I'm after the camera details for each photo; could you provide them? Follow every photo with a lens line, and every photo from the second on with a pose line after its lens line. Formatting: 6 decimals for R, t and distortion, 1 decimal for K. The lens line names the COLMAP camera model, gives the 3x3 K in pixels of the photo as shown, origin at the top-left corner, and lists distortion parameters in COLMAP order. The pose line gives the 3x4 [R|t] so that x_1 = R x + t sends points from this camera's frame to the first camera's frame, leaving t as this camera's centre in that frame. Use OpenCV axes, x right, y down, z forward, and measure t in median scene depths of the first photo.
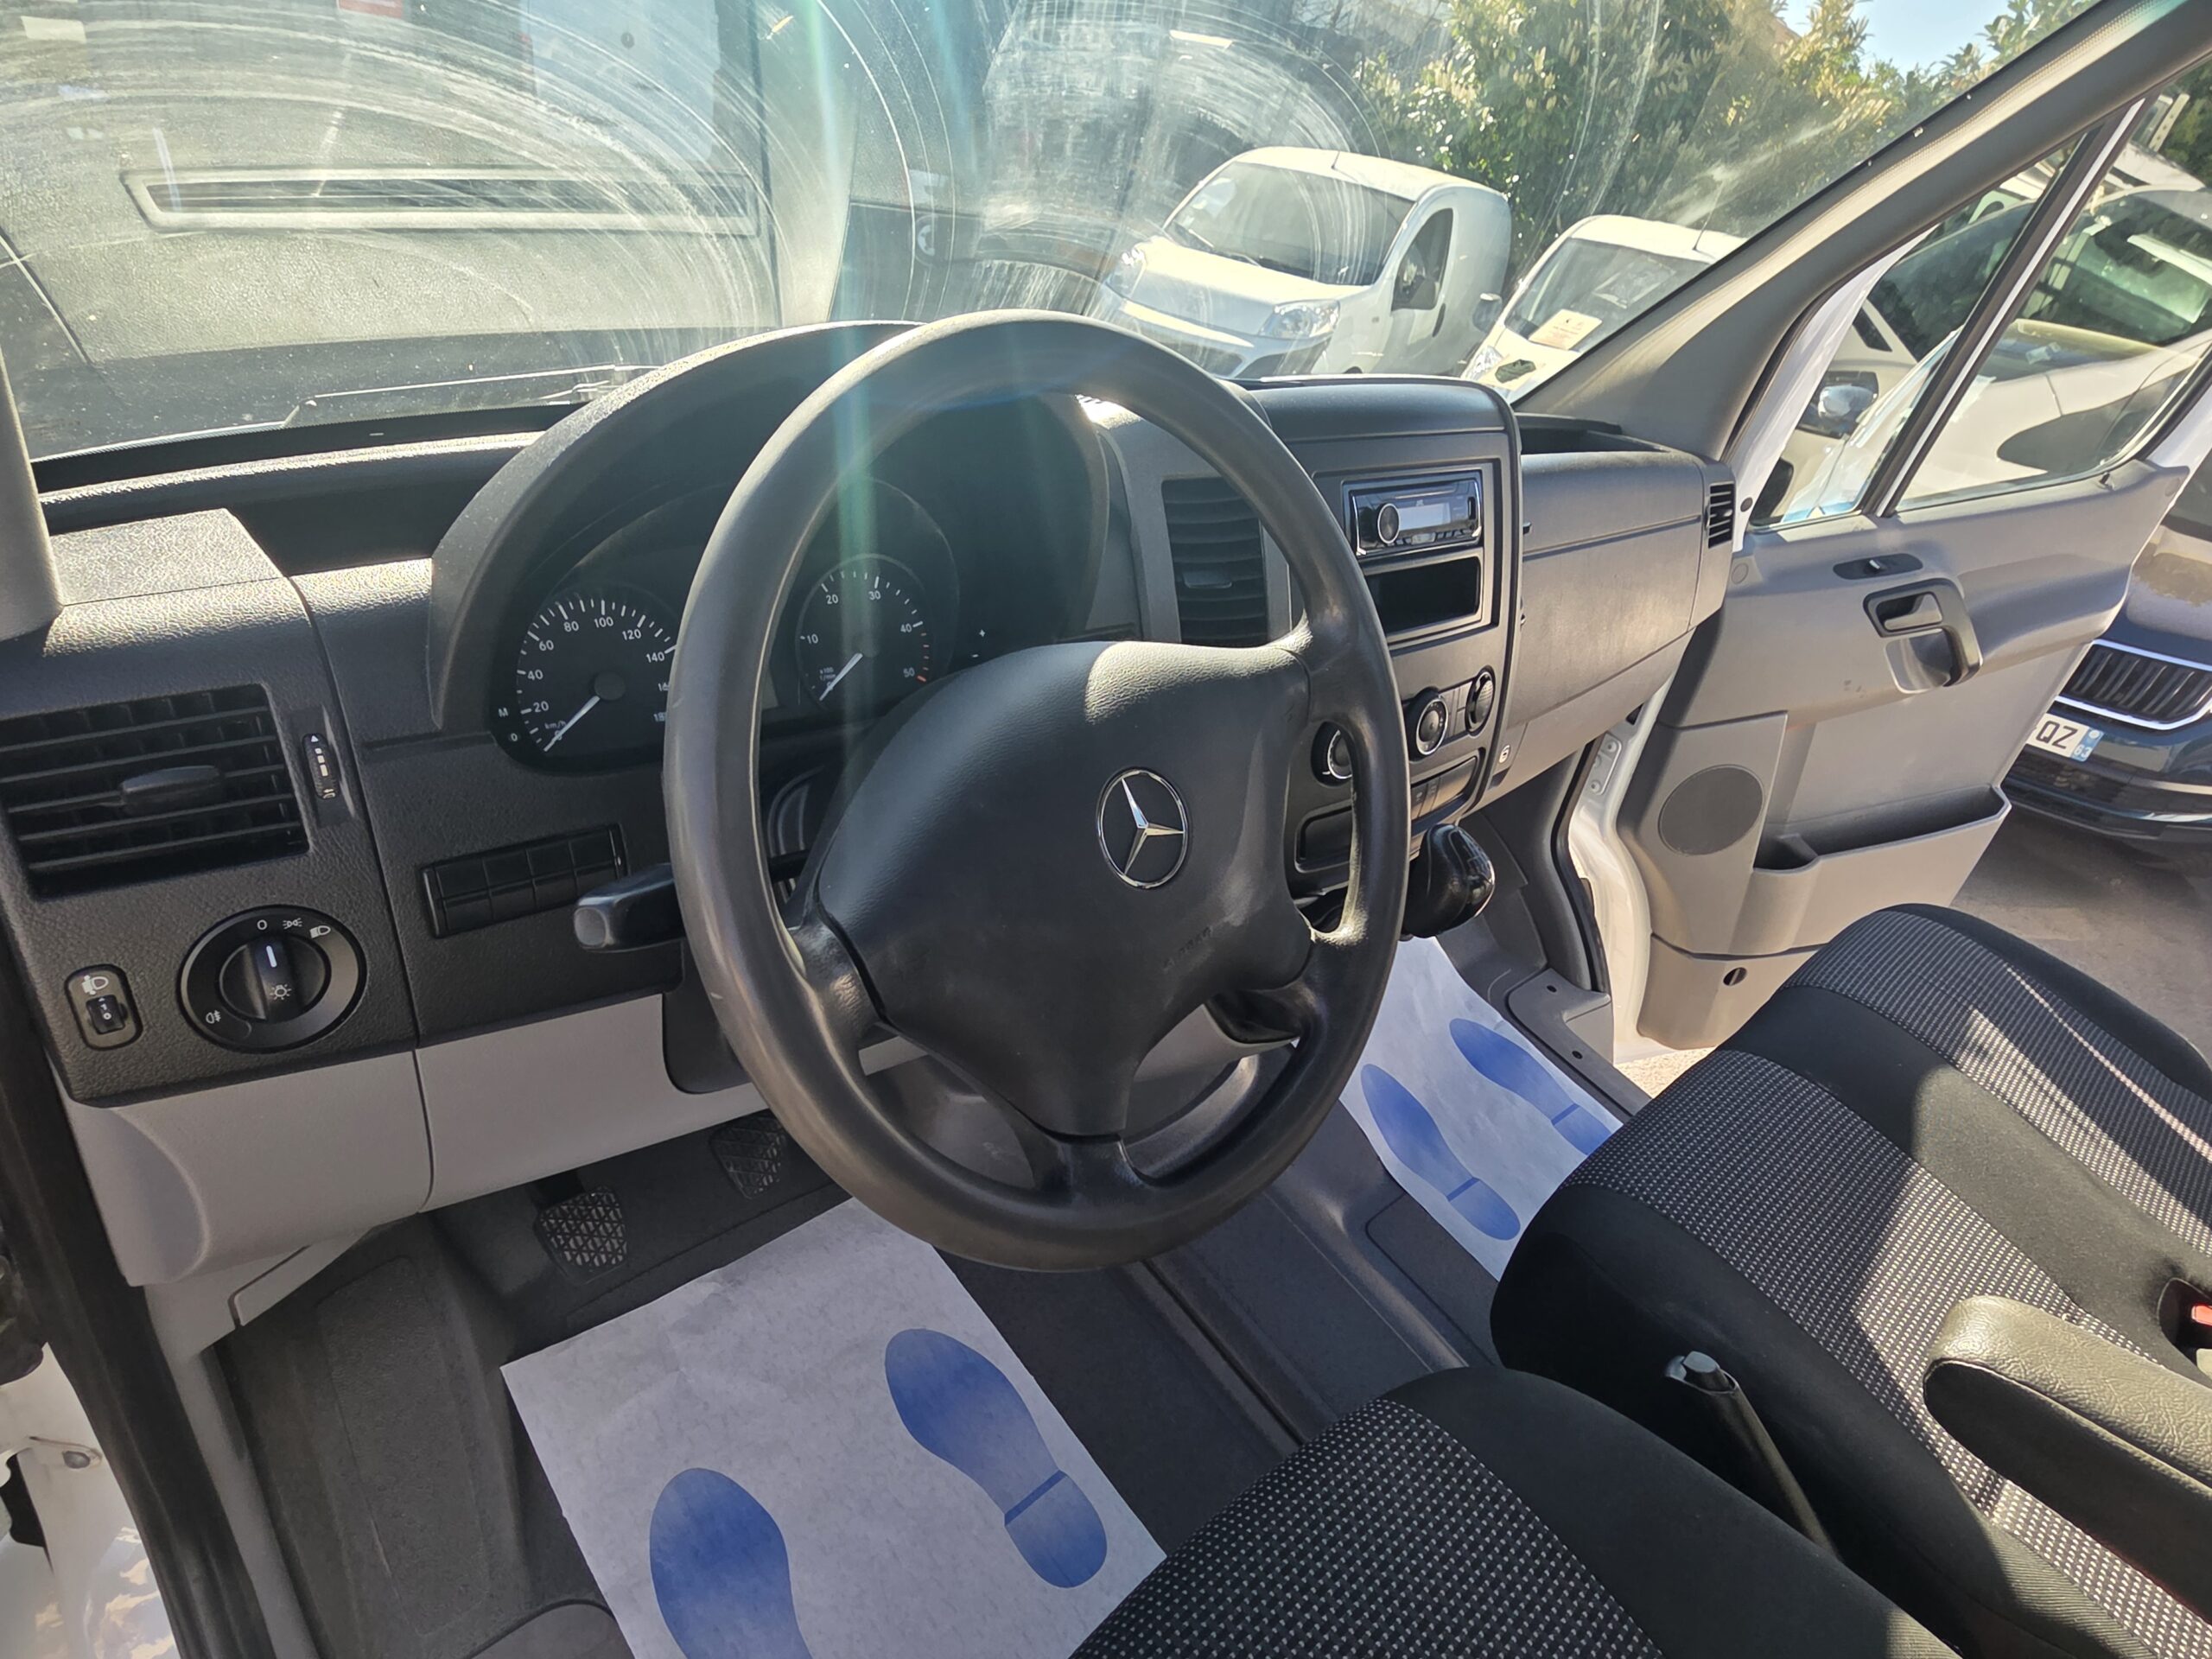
lens RADIAL K [[1211.8, 0, 1121.6], [0, 1211.8, 823.6], [0, 0, 1]] dist [0.003136, -0.005461]
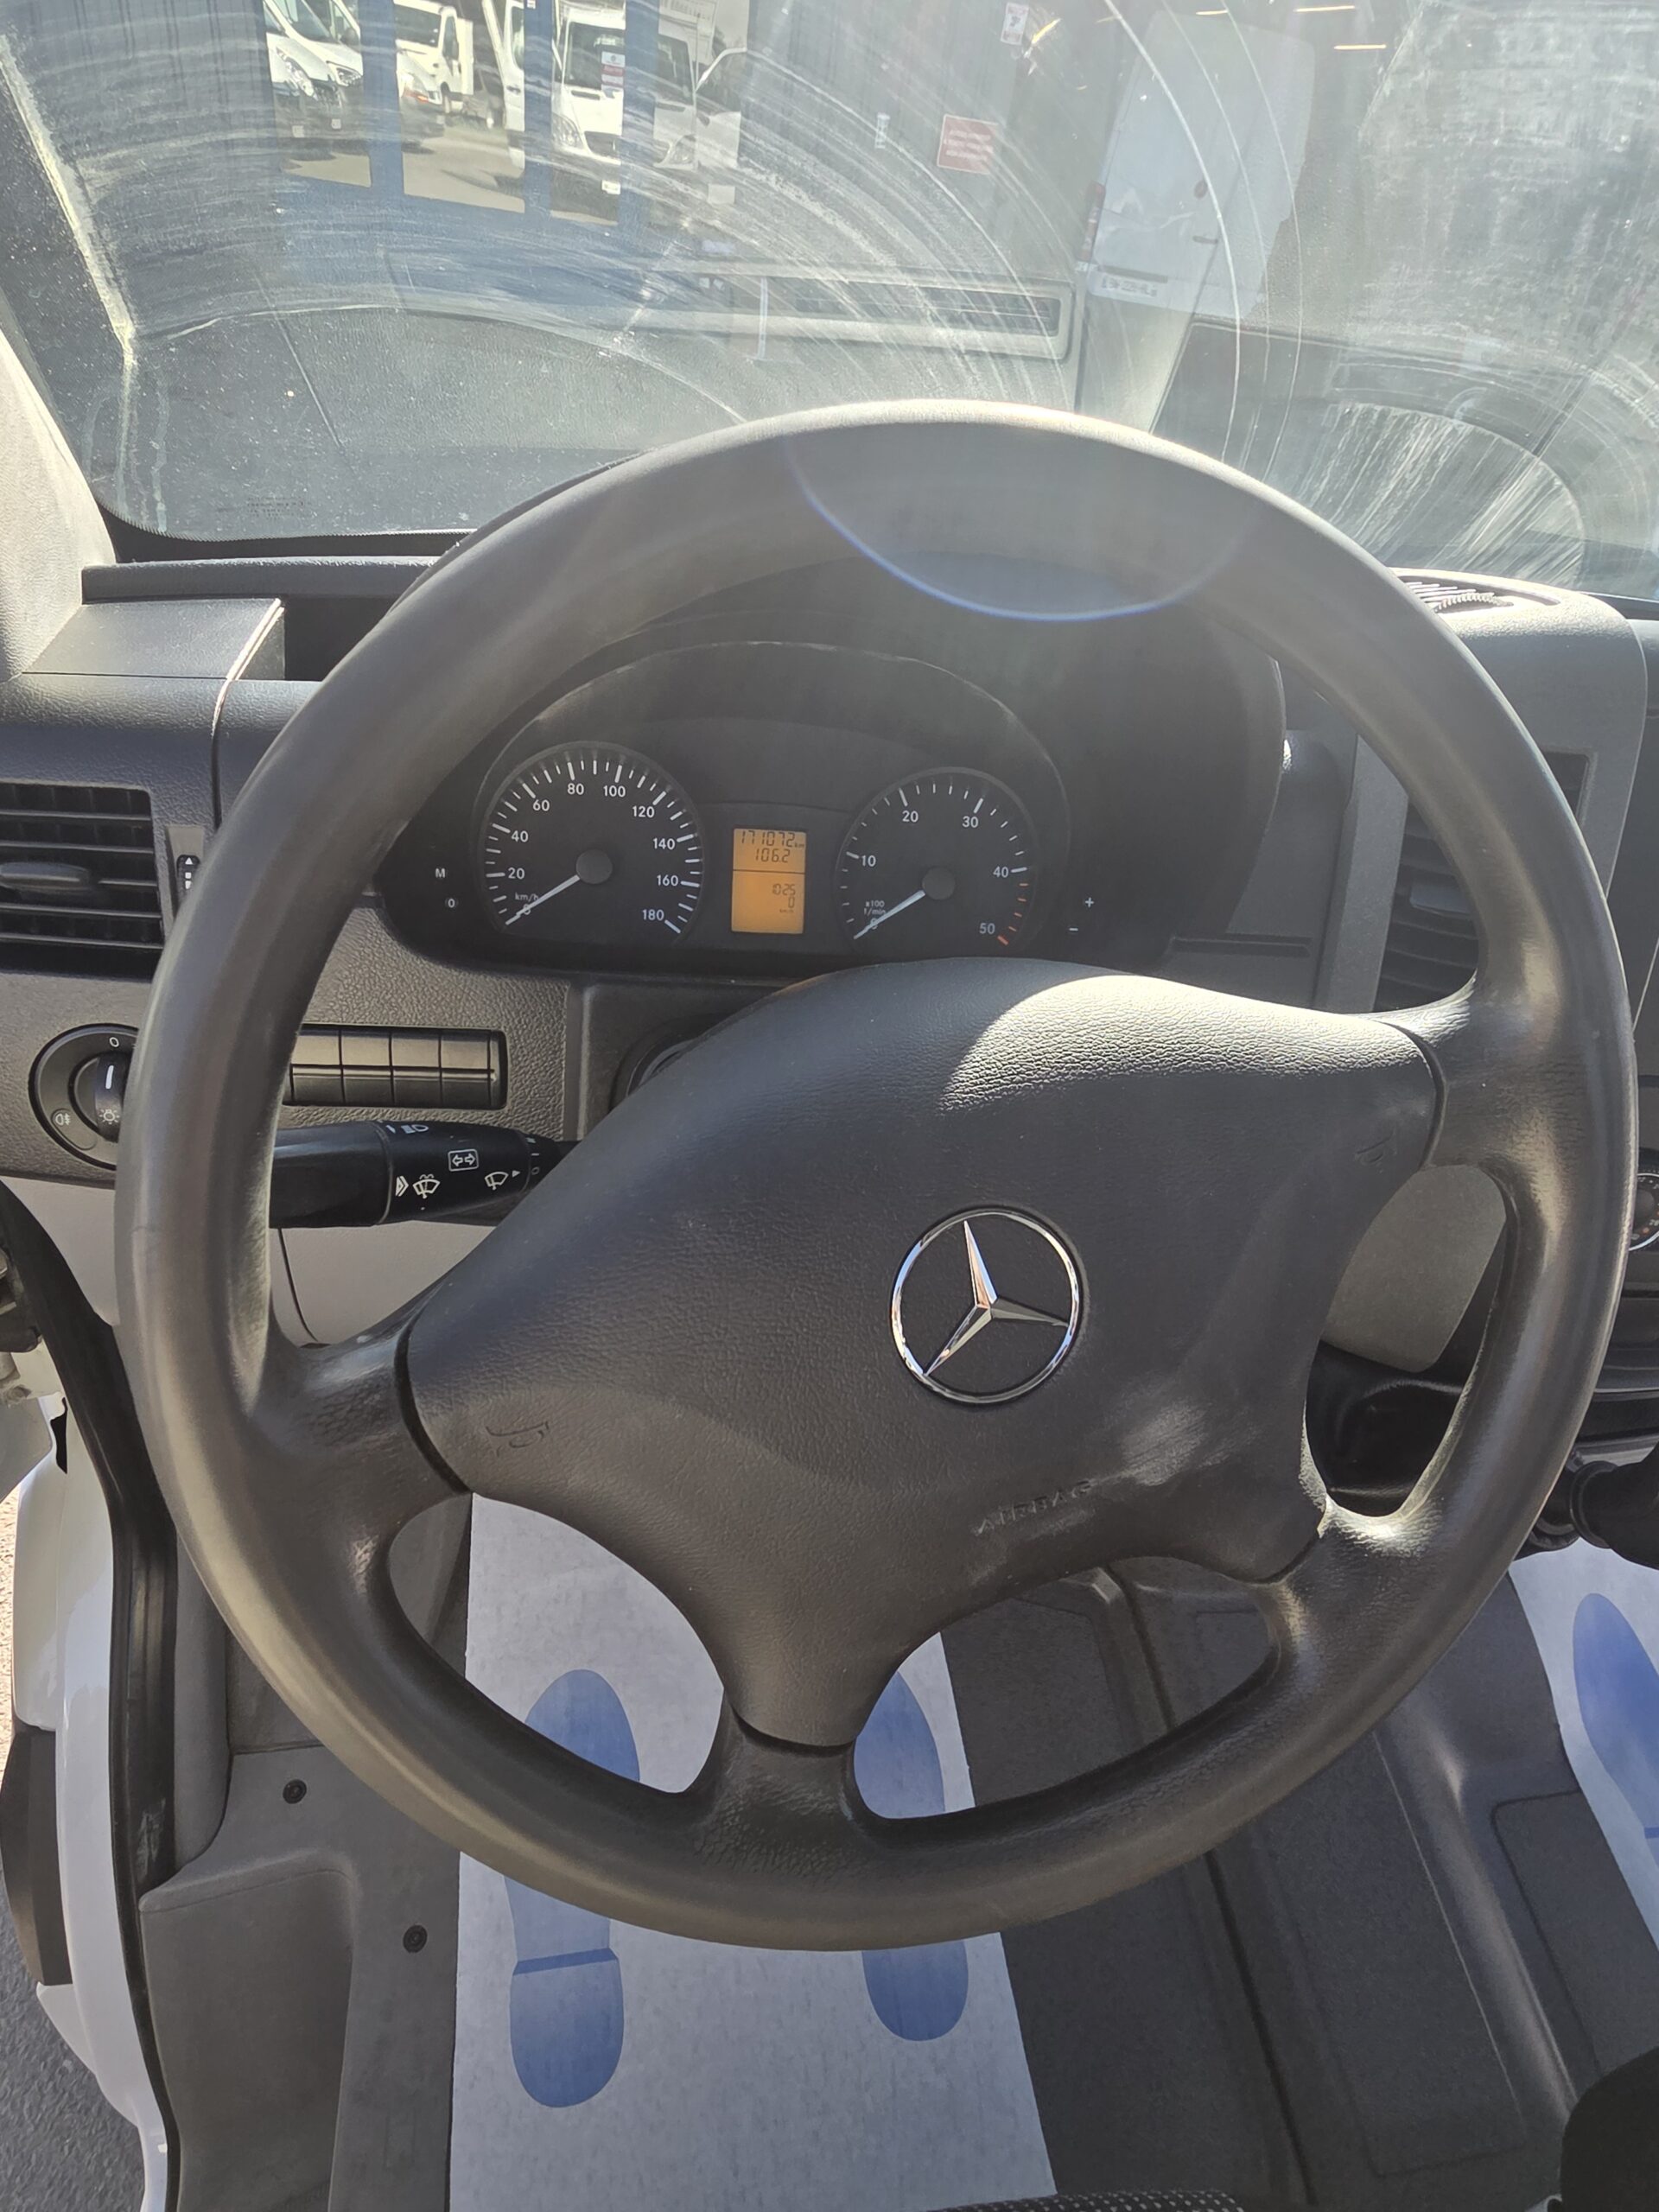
lens RADIAL K [[1211.8, 0, 843.0], [0, 1211.8, 1086.0], [0, 0, 1]] dist [0.003136, -0.005461]
pose [[0.832717, 0.304137, -0.462691, 0.126000], [-0.276953, 0.952376, 0.127579, -0.095903], [0.479457, 0.021907, 0.877292, 0.265102]]
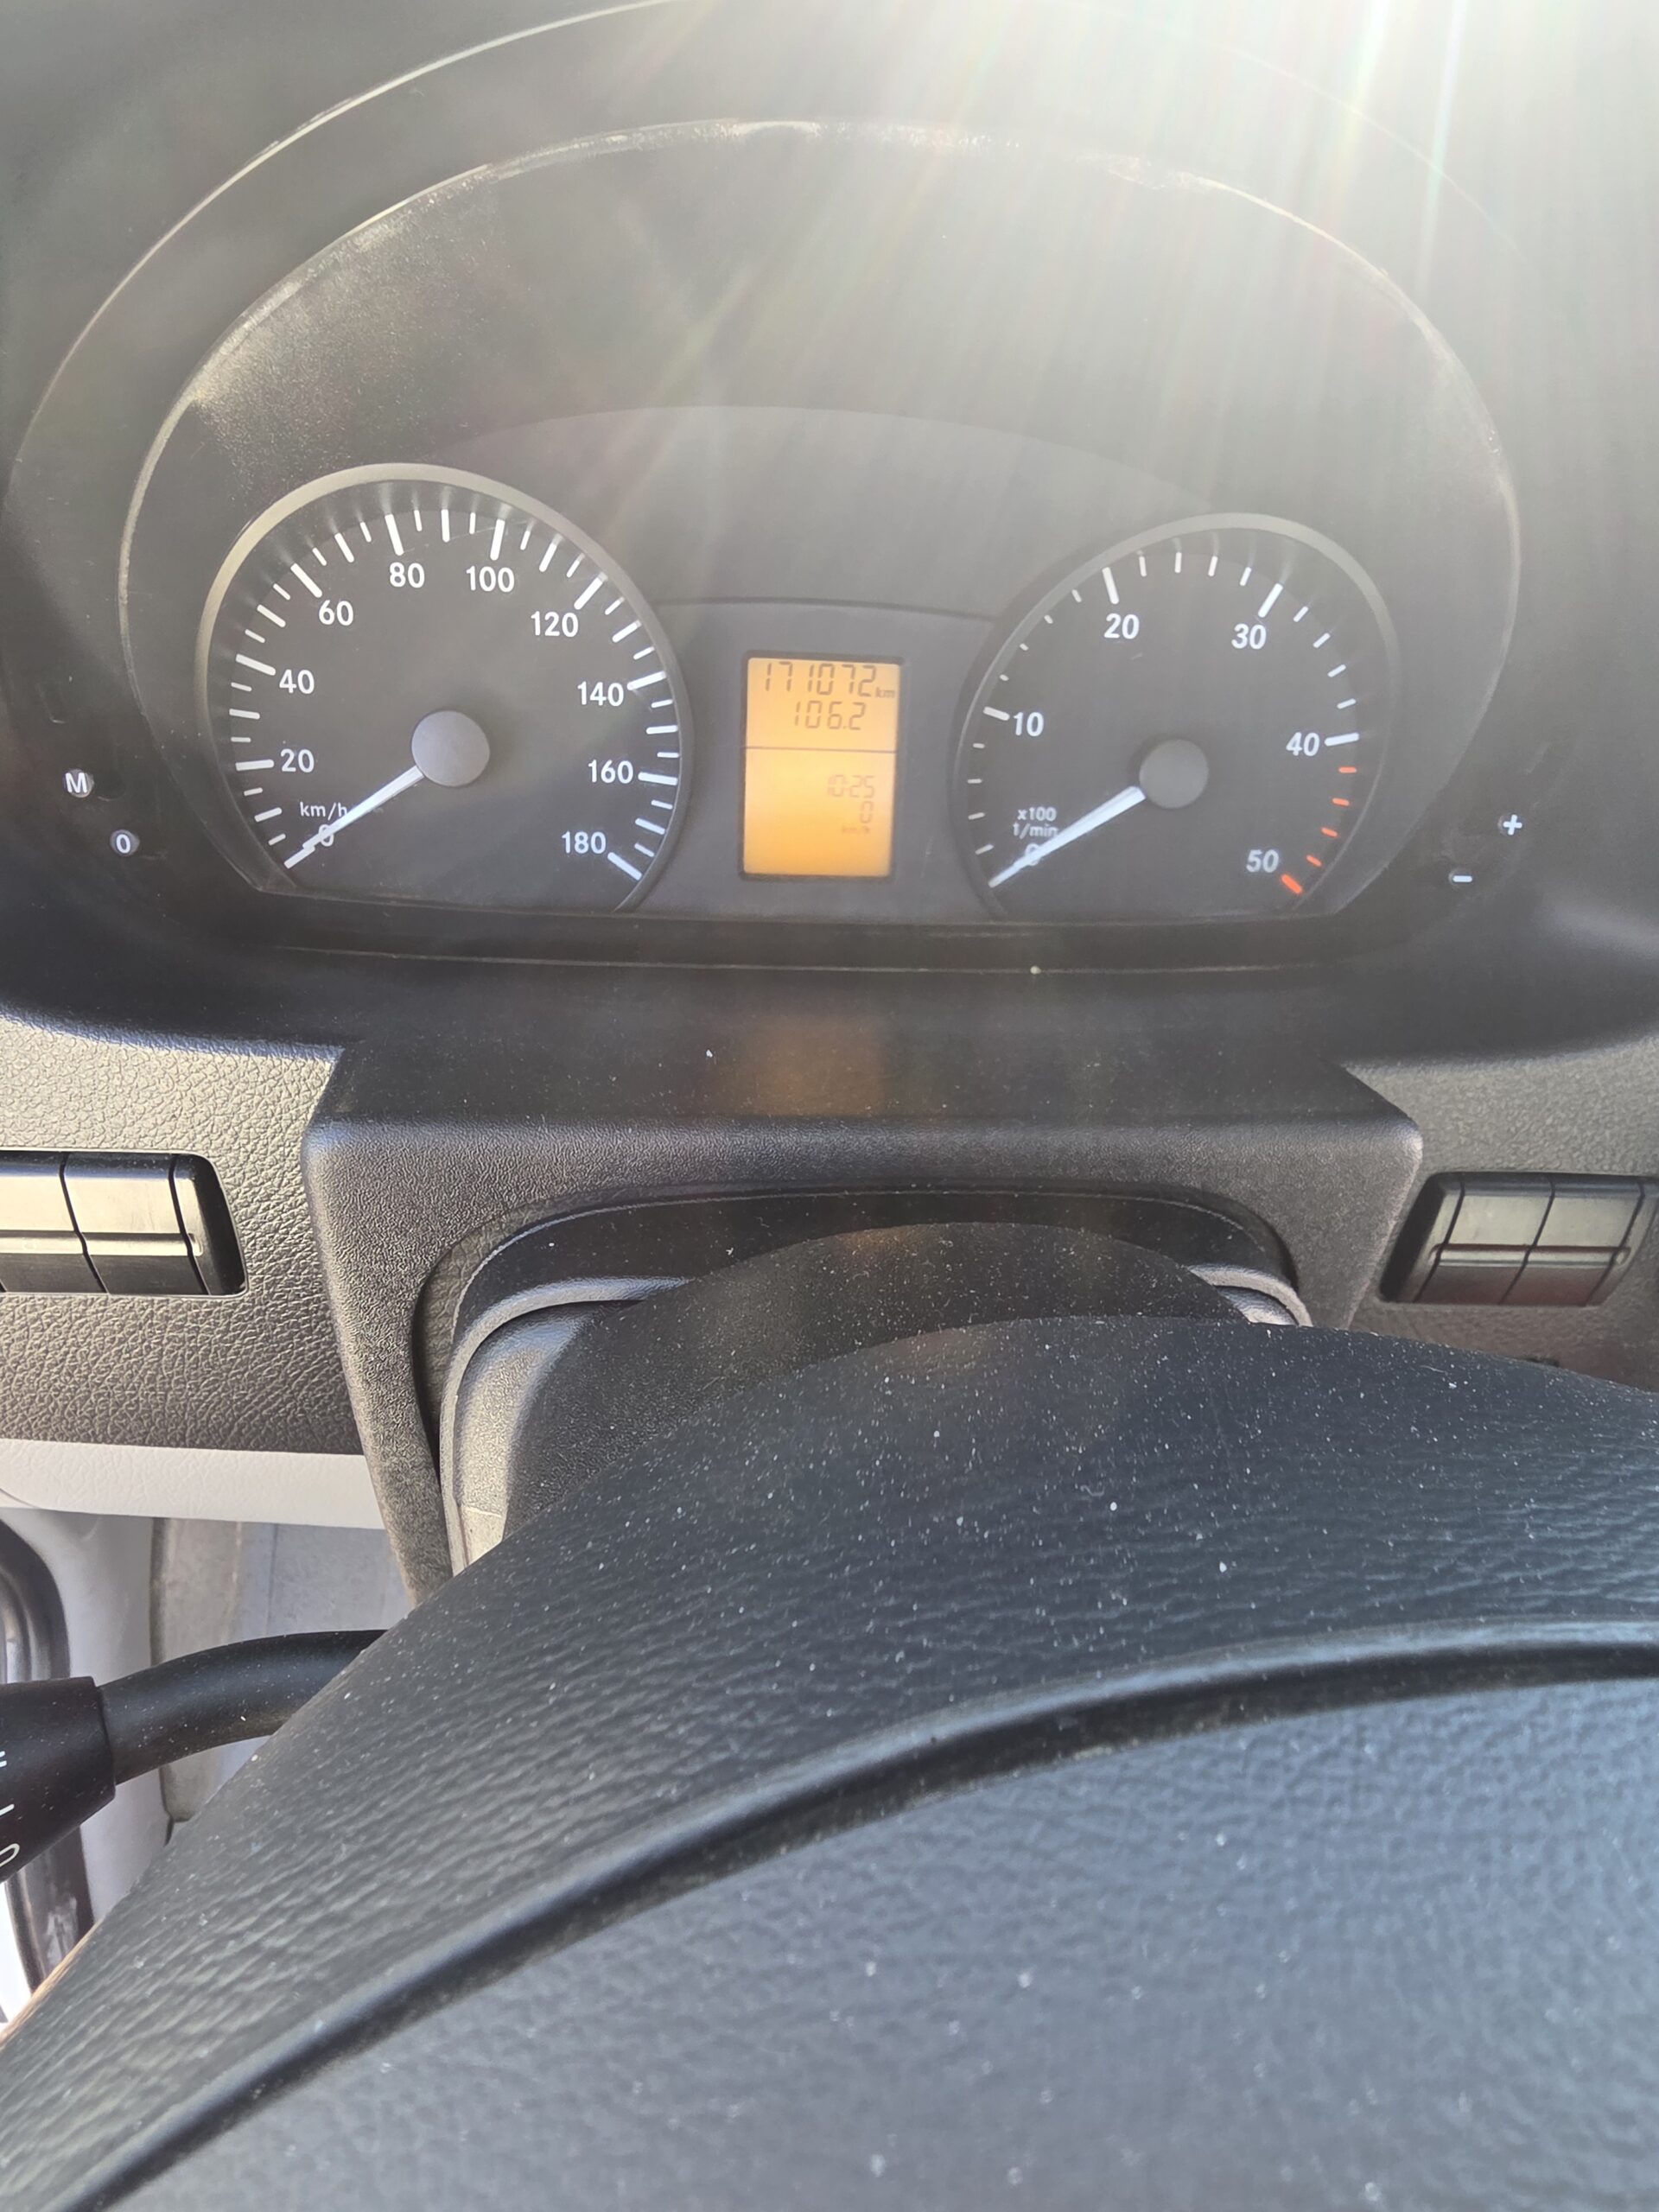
lens RADIAL K [[1211.8, 0, 821.3], [0, 1211.8, 1079.7], [0, 0, 1]] dist [0.003136, -0.005461]
pose [[0.770749, 0.412357, -0.485702, -0.065212], [-0.277163, 0.903408, 0.327163, -0.139636], [0.573695, -0.117542, 0.810591, 0.565476]]
